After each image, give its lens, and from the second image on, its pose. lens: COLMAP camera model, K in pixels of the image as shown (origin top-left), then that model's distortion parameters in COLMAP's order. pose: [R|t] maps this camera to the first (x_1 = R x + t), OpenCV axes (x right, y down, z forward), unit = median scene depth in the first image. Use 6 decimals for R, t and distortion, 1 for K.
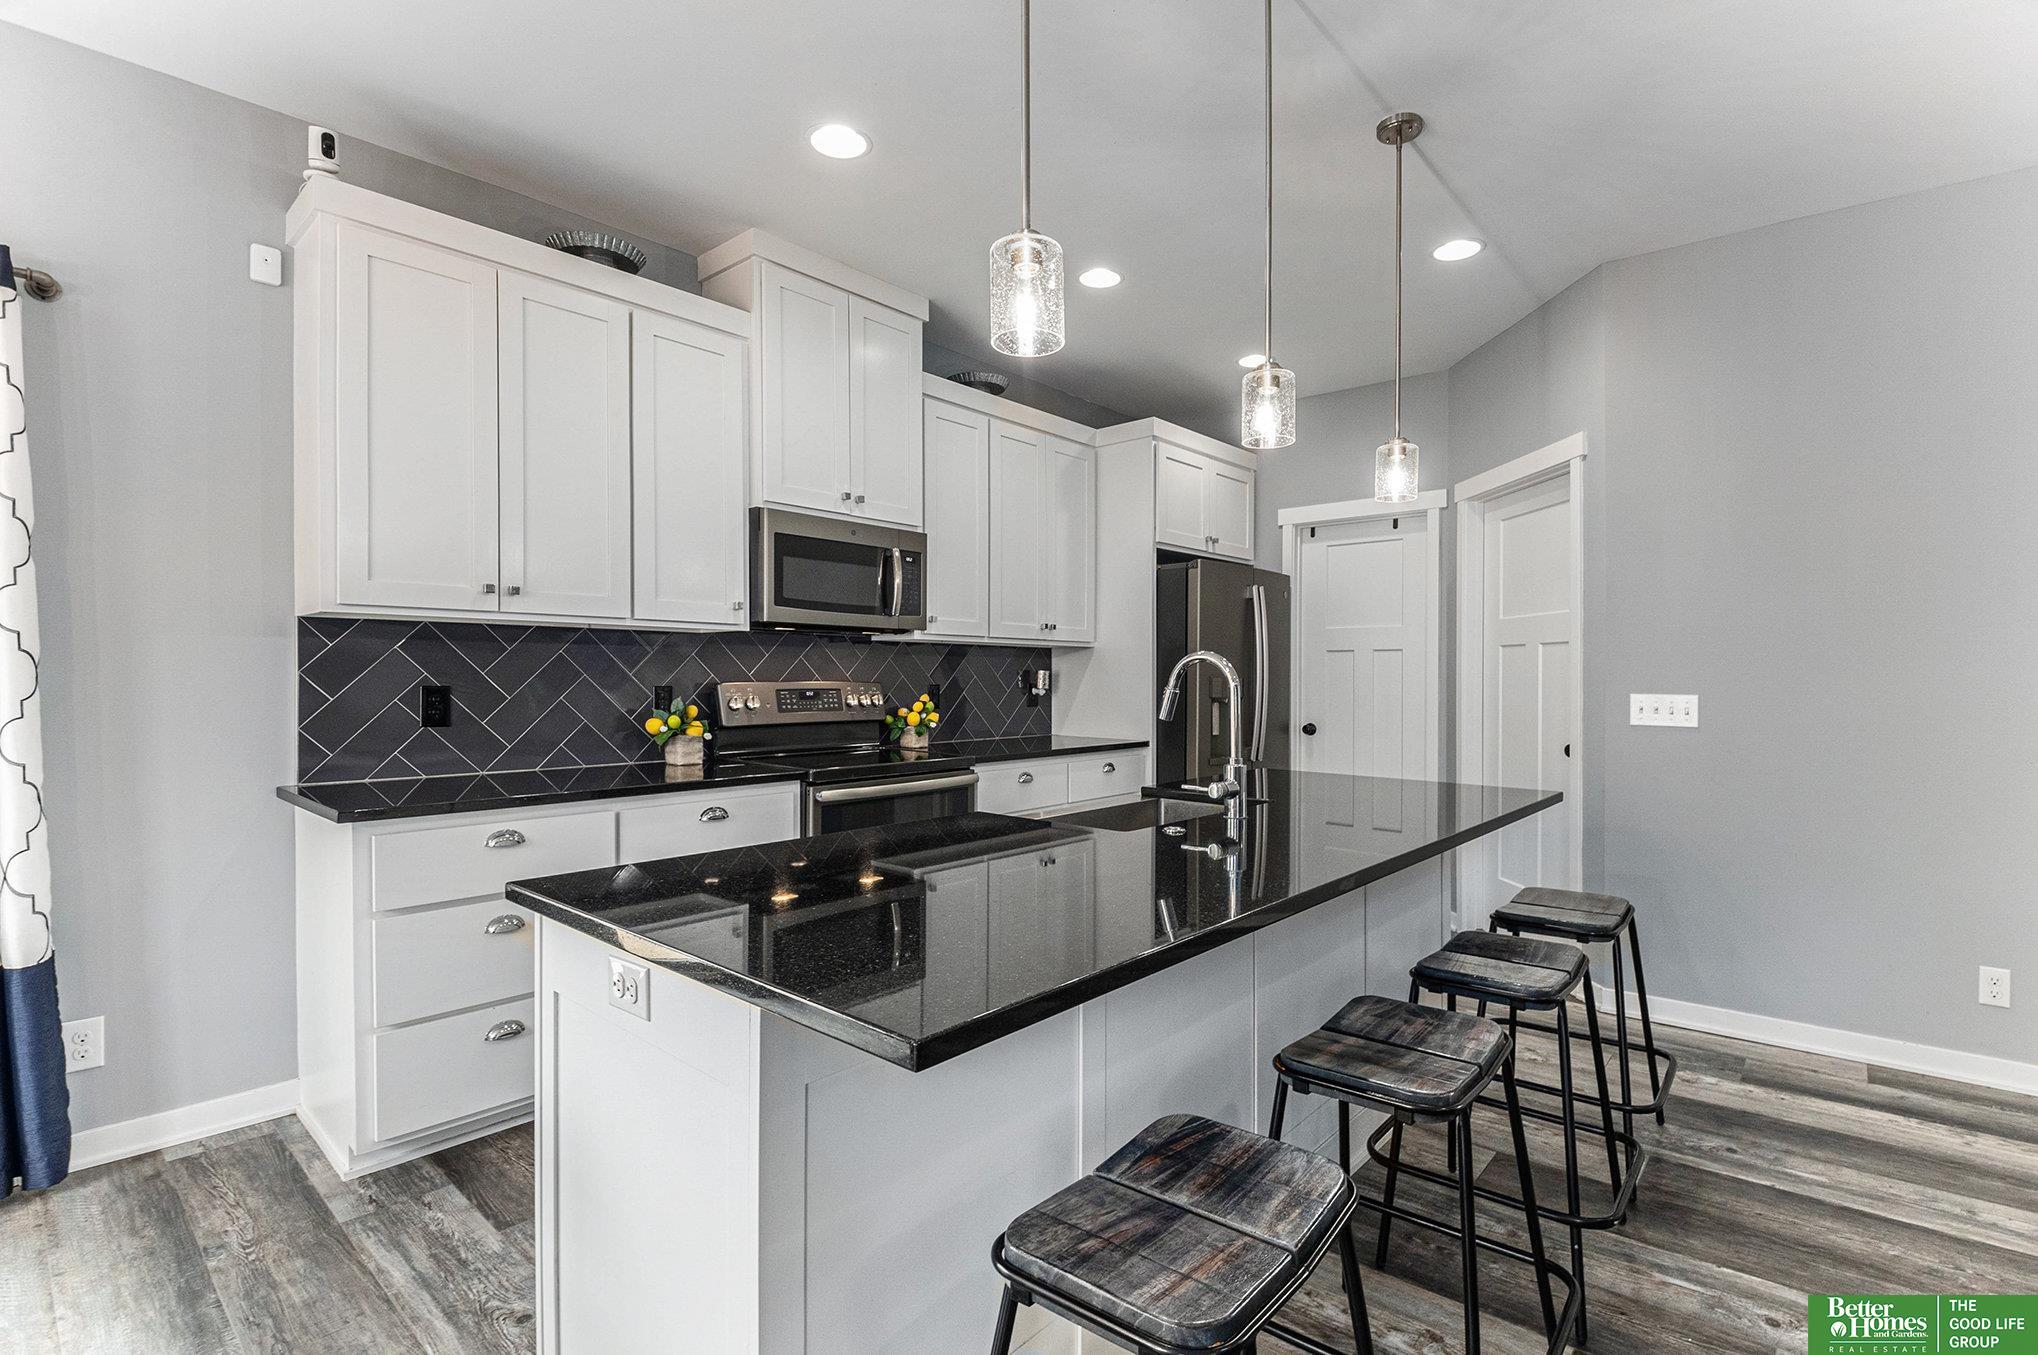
lens RADIAL K [[937.4, 0, 1103.2], [0, 937.4, 679.8], [0, 0, 1]] dist [-0.000224, -0.016893]
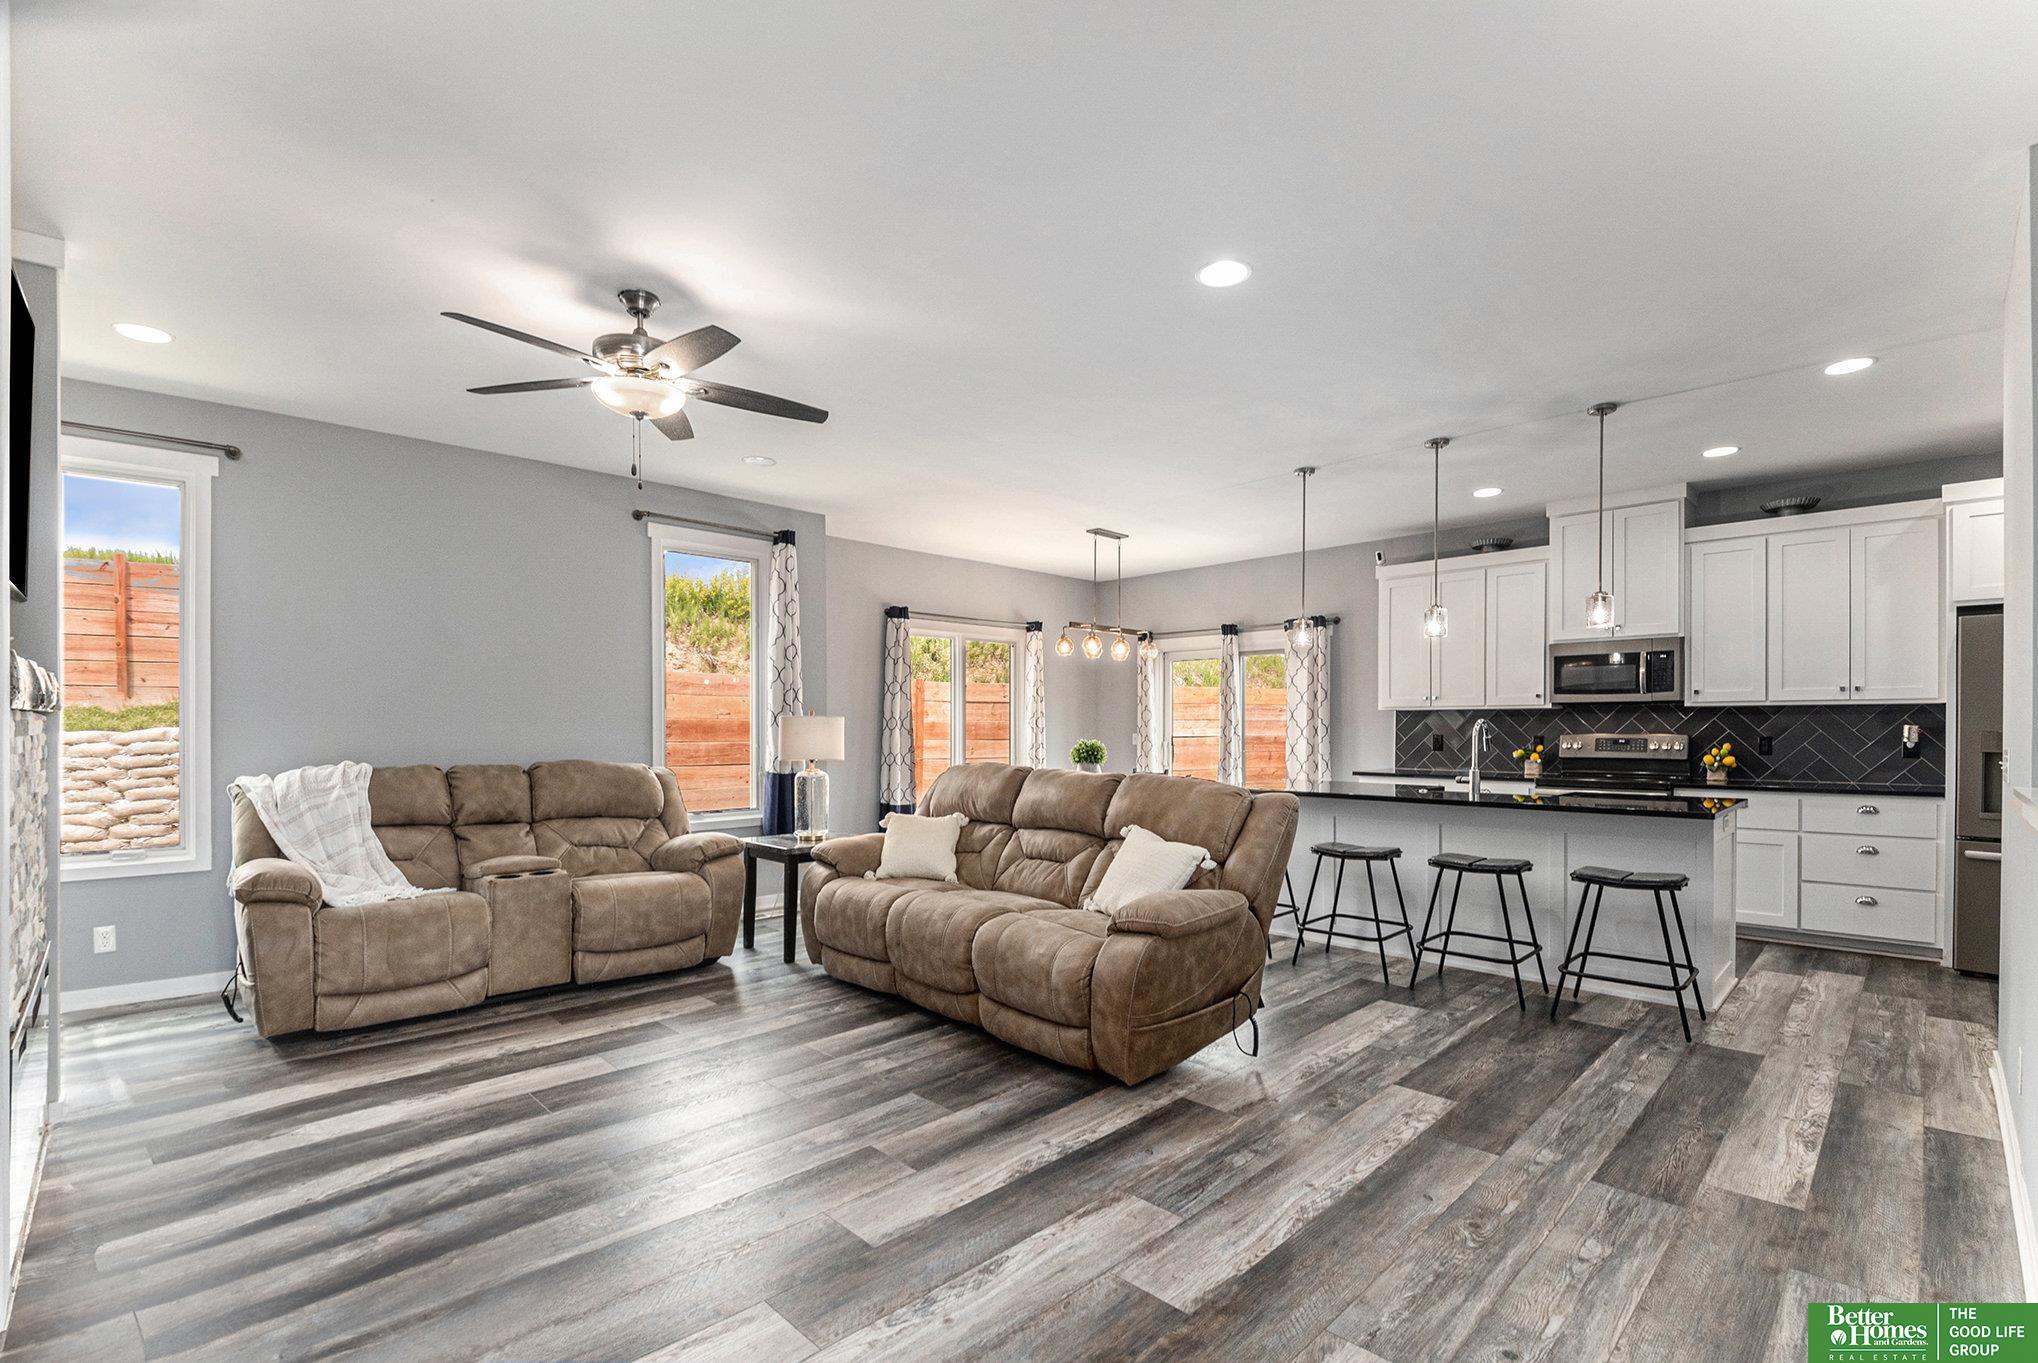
lens RADIAL K [[918.4, 0, 980.1], [0, 918.4, 730.8], [0, 0, 1]] dist [-0.002799, -0.016402]
pose [[-0.141902, -0.002580, -0.989877, 1.571586], [-0.004241, 0.999989, -0.001998, 0.004516], [0.989872, 0.003915, -0.141911, 0.084962]]
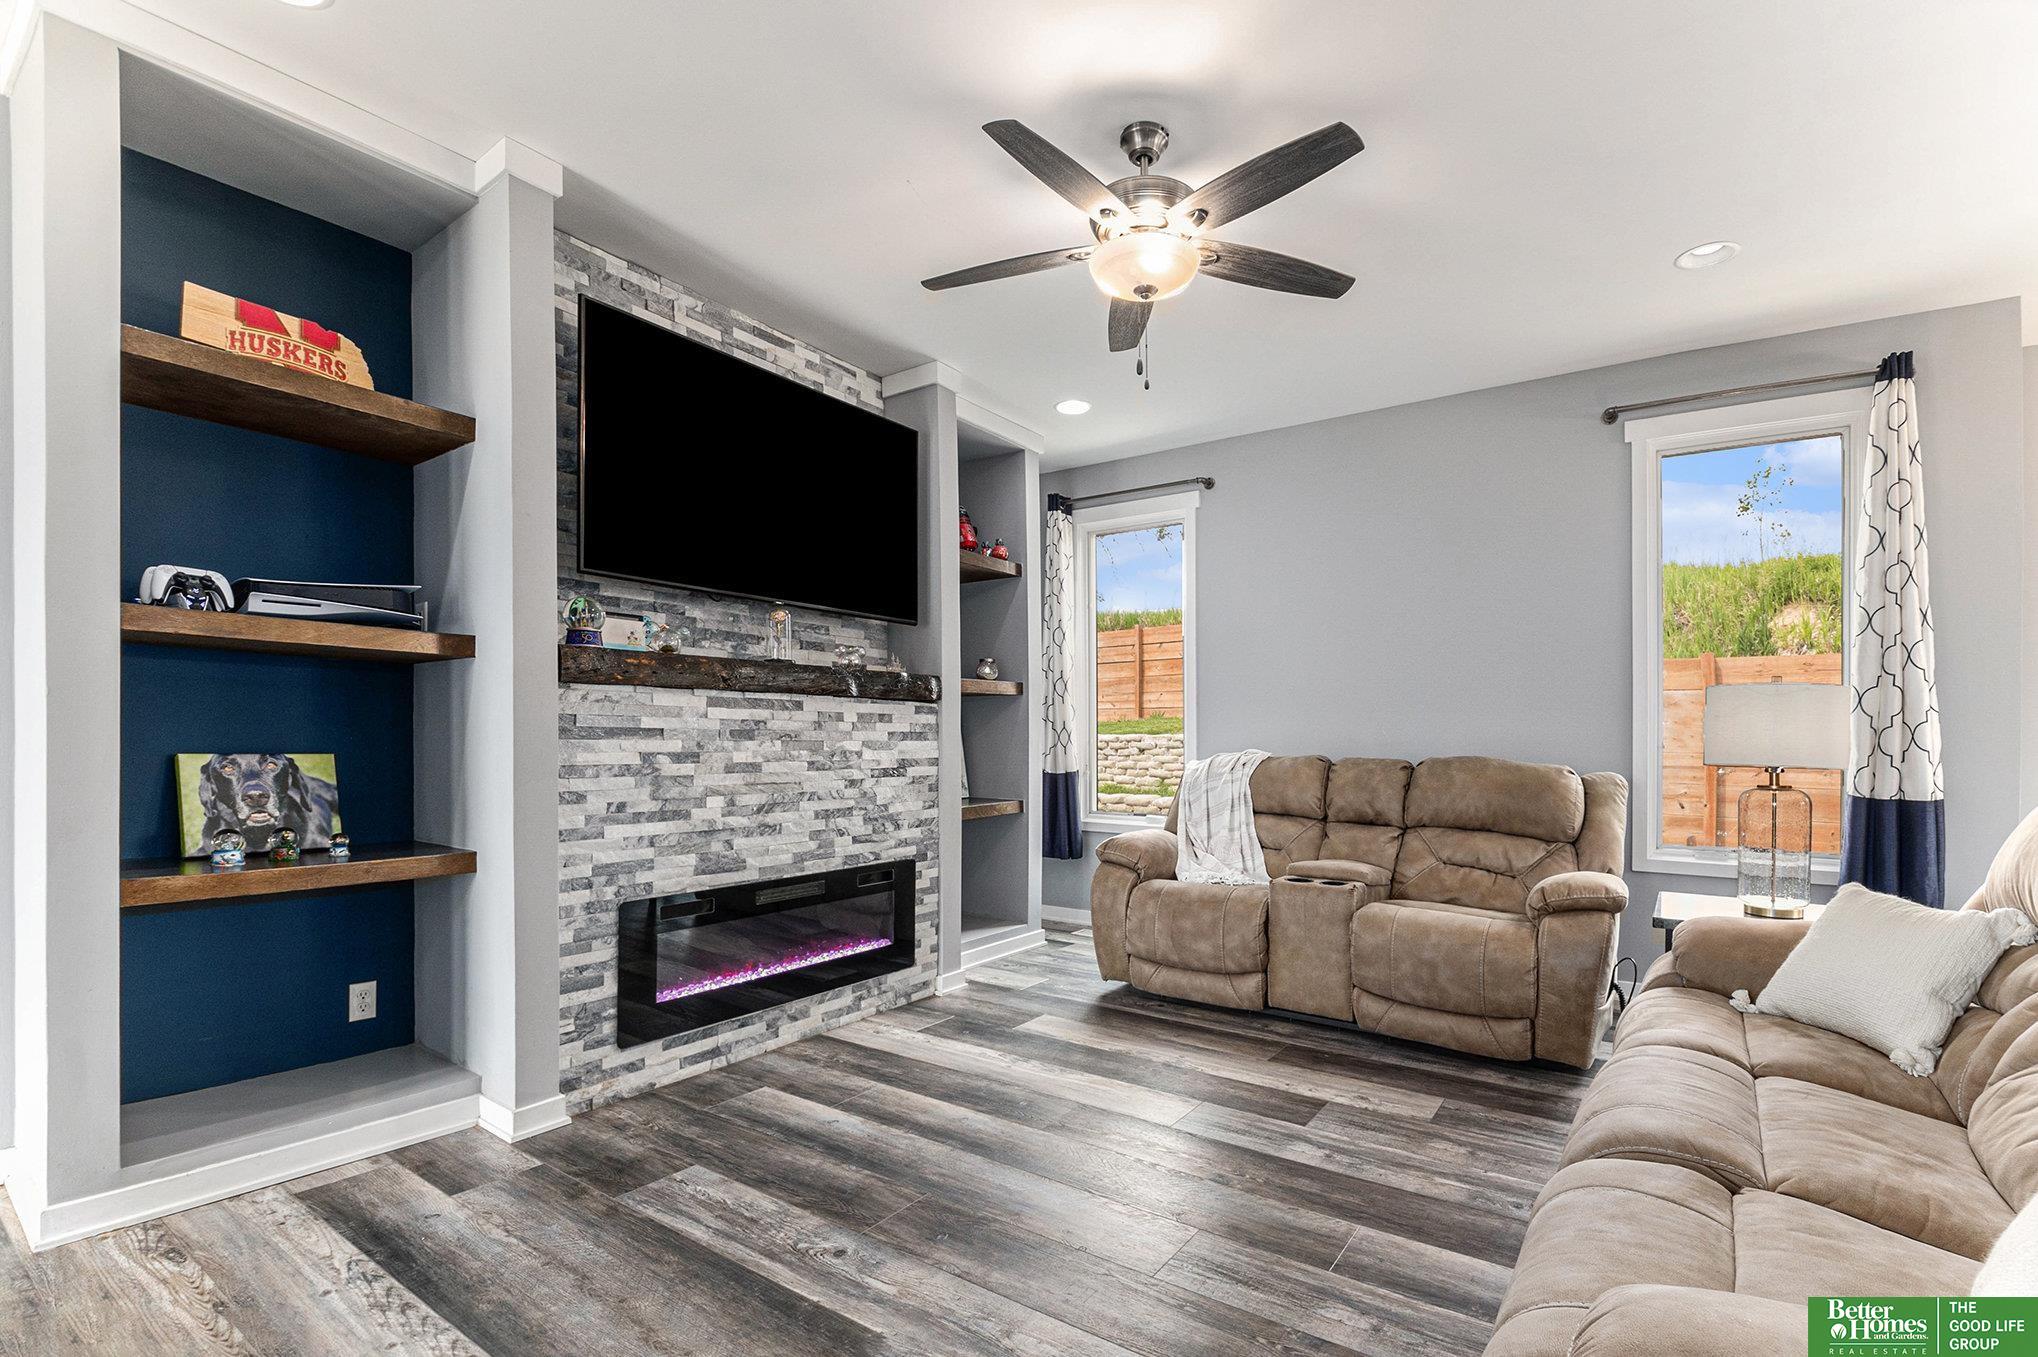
lens RADIAL K [[888.9, 0, 1070.0], [0, 888.9, 749.4], [0, 0, 1]] dist [-0.000077, -0.014971]
pose [[-0.995258, -0.013653, -0.096302, 0.801819], [-0.015112, 0.999782, 0.014441, 0.034188], [0.096084, 0.015828, -0.995247, 0.313230]]
